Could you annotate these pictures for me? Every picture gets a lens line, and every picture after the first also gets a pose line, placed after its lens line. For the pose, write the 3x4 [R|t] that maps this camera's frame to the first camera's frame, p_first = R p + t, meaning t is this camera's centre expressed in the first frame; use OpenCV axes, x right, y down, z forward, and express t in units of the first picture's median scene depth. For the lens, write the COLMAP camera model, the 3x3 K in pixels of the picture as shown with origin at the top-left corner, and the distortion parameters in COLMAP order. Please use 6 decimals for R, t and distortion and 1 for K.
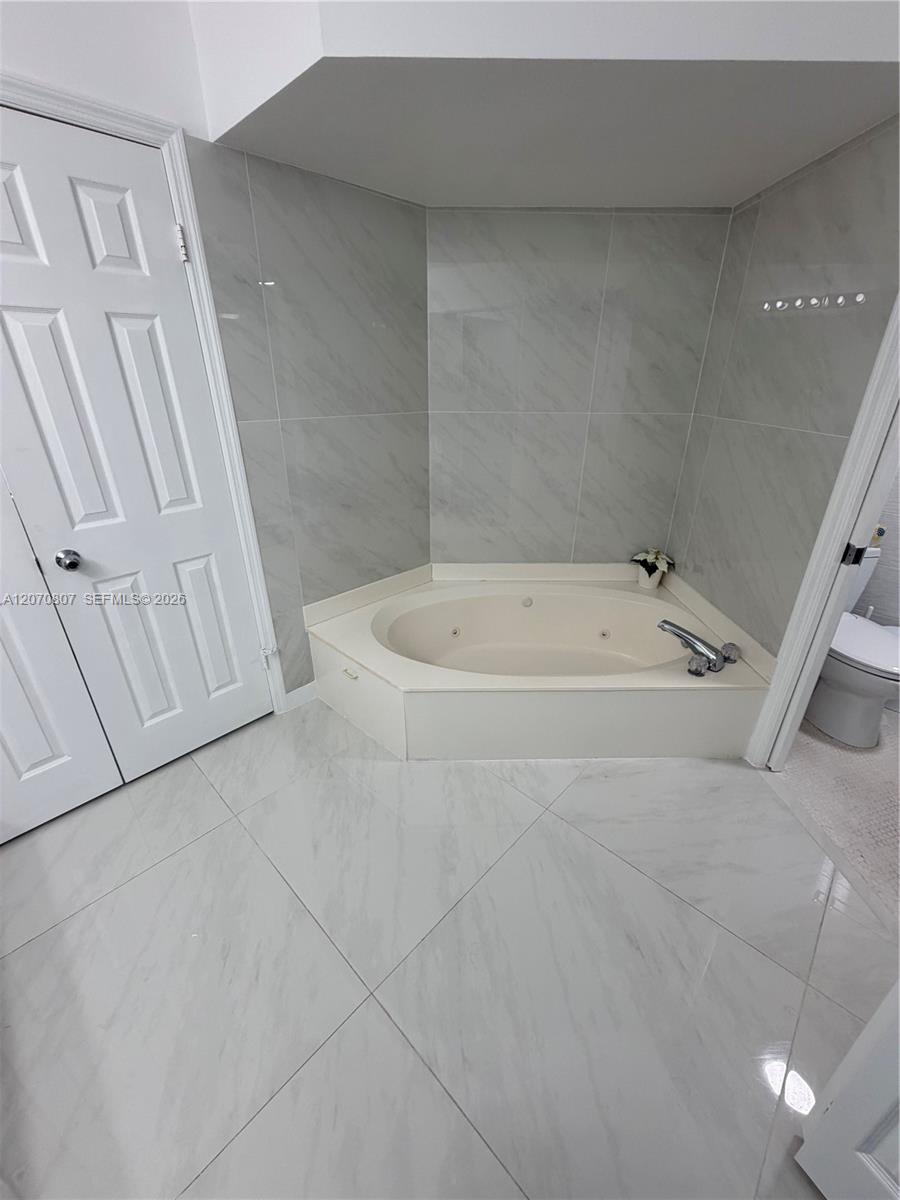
lens RADIAL K [[479.6, 0, 450.6], [0, 479.6, 595.7], [0, 0, 1]] dist [0.000686, 0.000103]
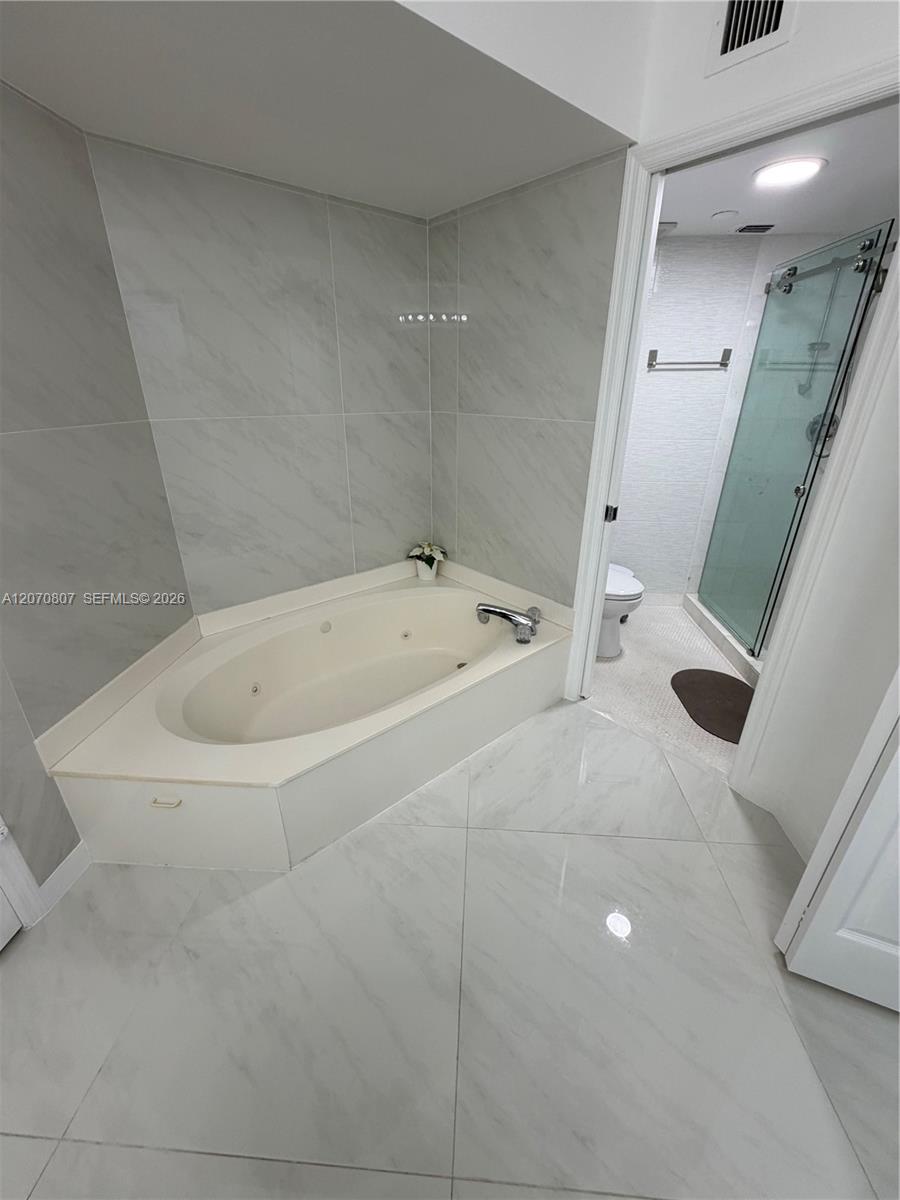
lens RADIAL K [[479.6, 0, 450.6], [0, 479.6, 595.7], [0, 0, 1]] dist [0.000686, 0.000103]
pose [[0.766755, -0.258193, 0.587727, -0.187621], [0.264651, 0.961263, 0.077023, -0.054831], [-0.584848, 0.096485, 0.805384, 0.152584]]
